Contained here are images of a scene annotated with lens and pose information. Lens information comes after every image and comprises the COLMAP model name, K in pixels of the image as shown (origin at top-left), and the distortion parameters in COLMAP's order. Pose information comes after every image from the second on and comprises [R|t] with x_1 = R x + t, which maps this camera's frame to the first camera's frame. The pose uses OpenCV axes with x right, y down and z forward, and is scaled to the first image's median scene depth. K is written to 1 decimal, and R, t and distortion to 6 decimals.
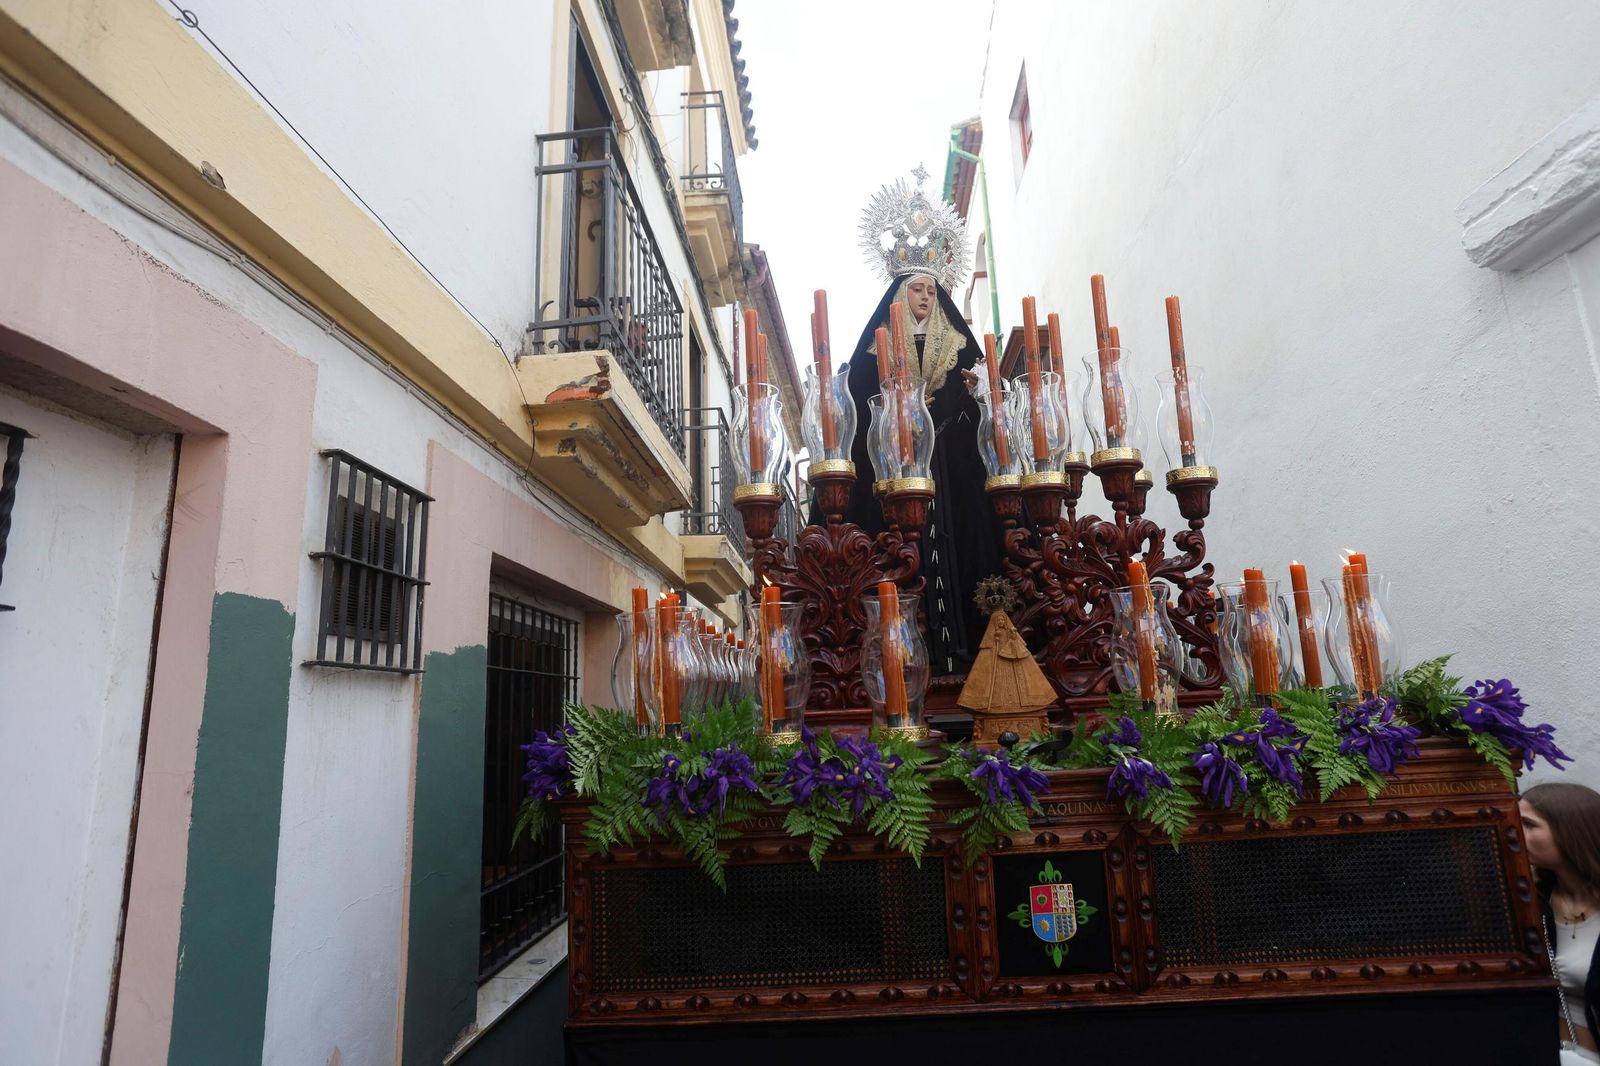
lens RADIAL K [[844.9, 0, 821.5], [0, 844.9, 526.7], [0, 0, 1]] dist [-0.061709, 0.036736]
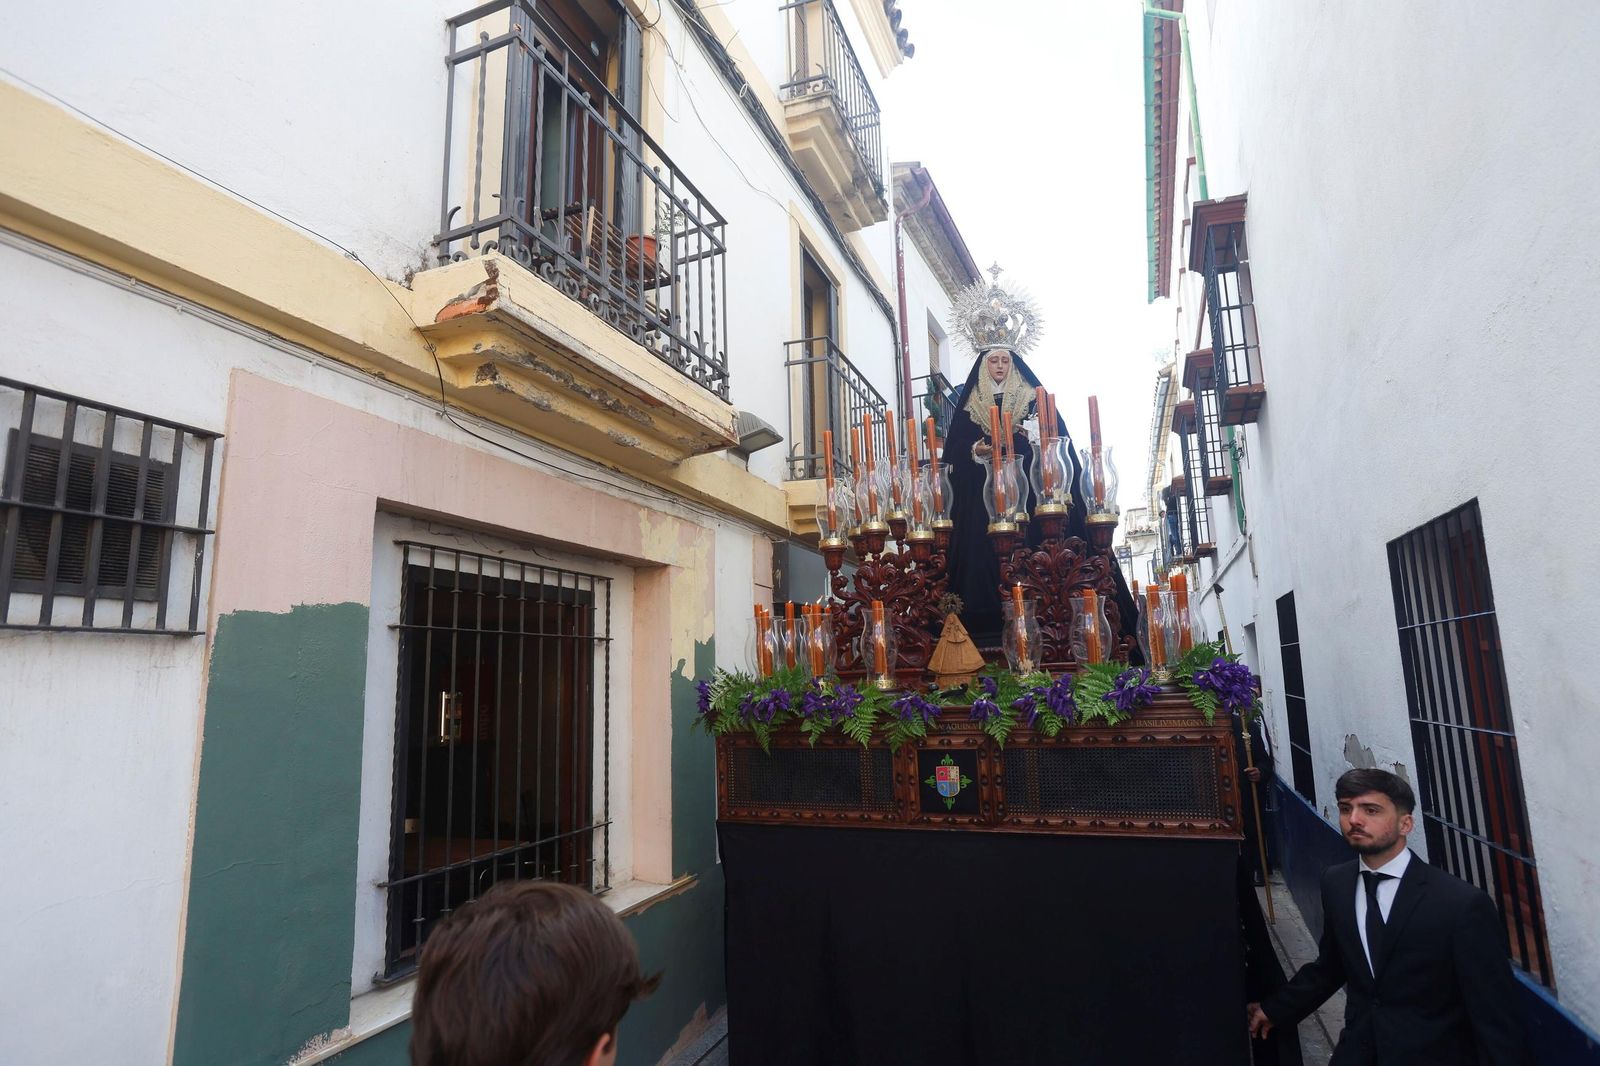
lens RADIAL K [[844.9, 0, 821.5], [0, 844.9, 526.7], [0, 0, 1]] dist [-0.061709, 0.036736]
pose [[0.936871, -0.046747, -0.346536, 0.679910], [0.062590, 0.997437, 0.034663, -0.181550], [0.344027, -0.054164, 0.937396, -0.808367]]
